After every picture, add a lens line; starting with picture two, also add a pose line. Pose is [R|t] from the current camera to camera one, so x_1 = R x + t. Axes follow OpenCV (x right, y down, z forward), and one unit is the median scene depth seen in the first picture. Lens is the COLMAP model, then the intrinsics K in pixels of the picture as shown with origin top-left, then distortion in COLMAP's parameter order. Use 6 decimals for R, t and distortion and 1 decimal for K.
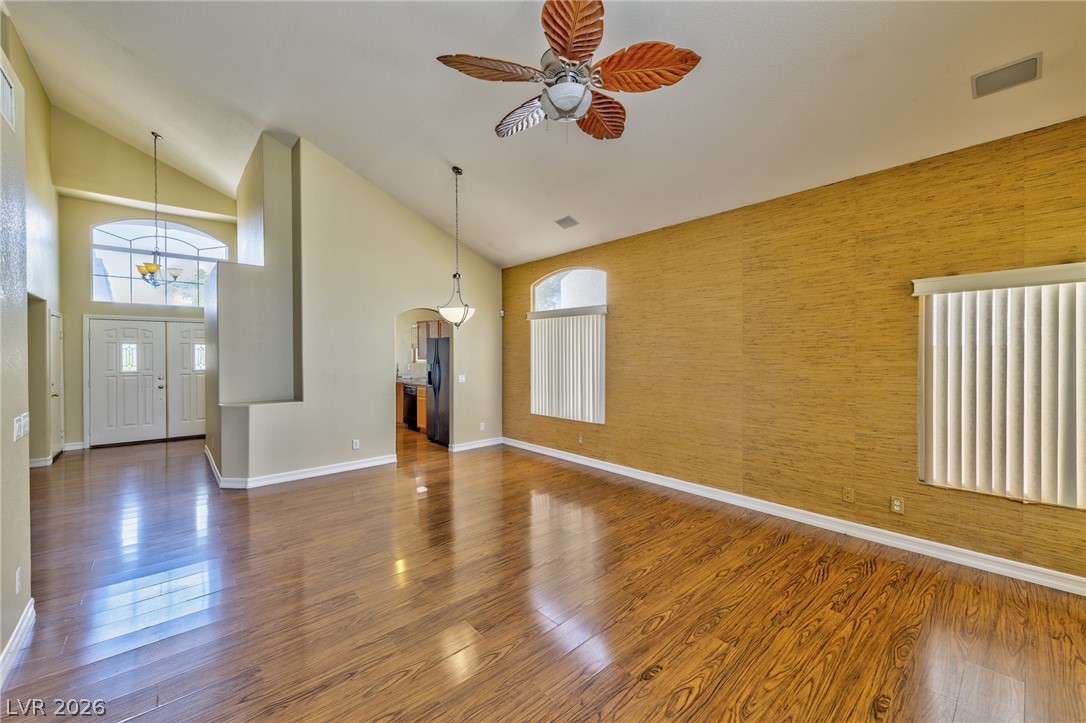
lens RADIAL K [[422.7, 0, 543.0], [0, 422.7, 361.5], [0, 0, 1]] dist [0.000182, 0.000004]
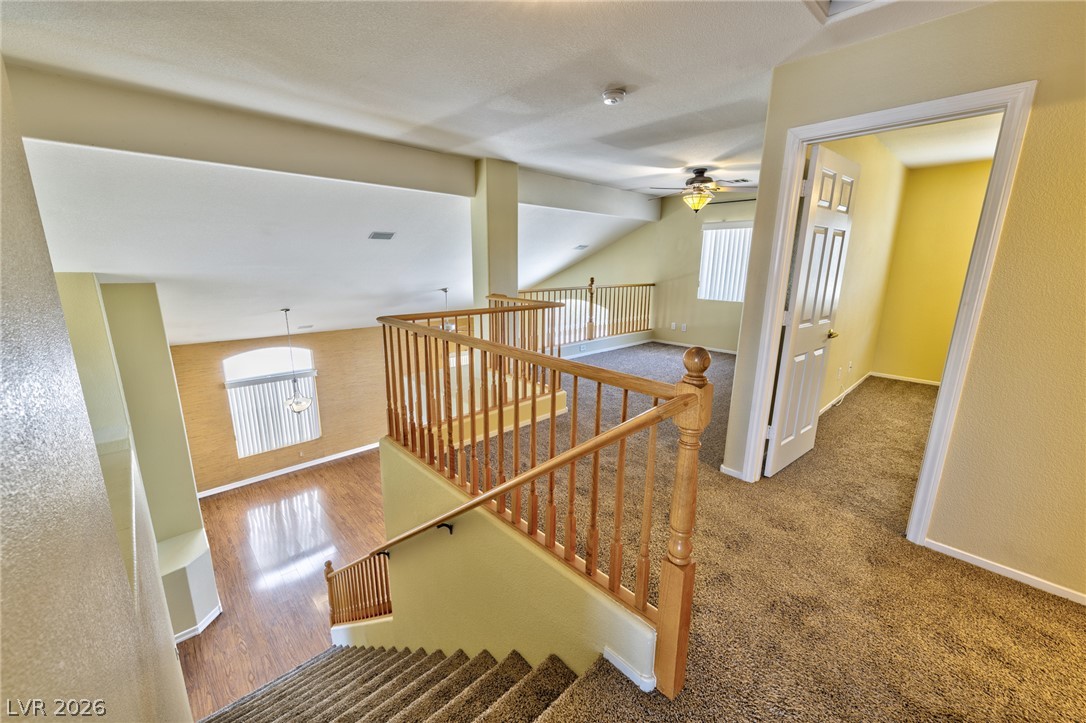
lens RADIAL K [[422.7, 0, 543.0], [0, 422.7, 361.5], [0, 0, 1]] dist [0.000182, 0.000004]
pose [[-0.038166, -0.226010, 0.973377, -1.398516], [0.006757, 0.974006, 0.226421, -0.501252], [-0.999249, 0.015219, -0.035647, 0.149157]]
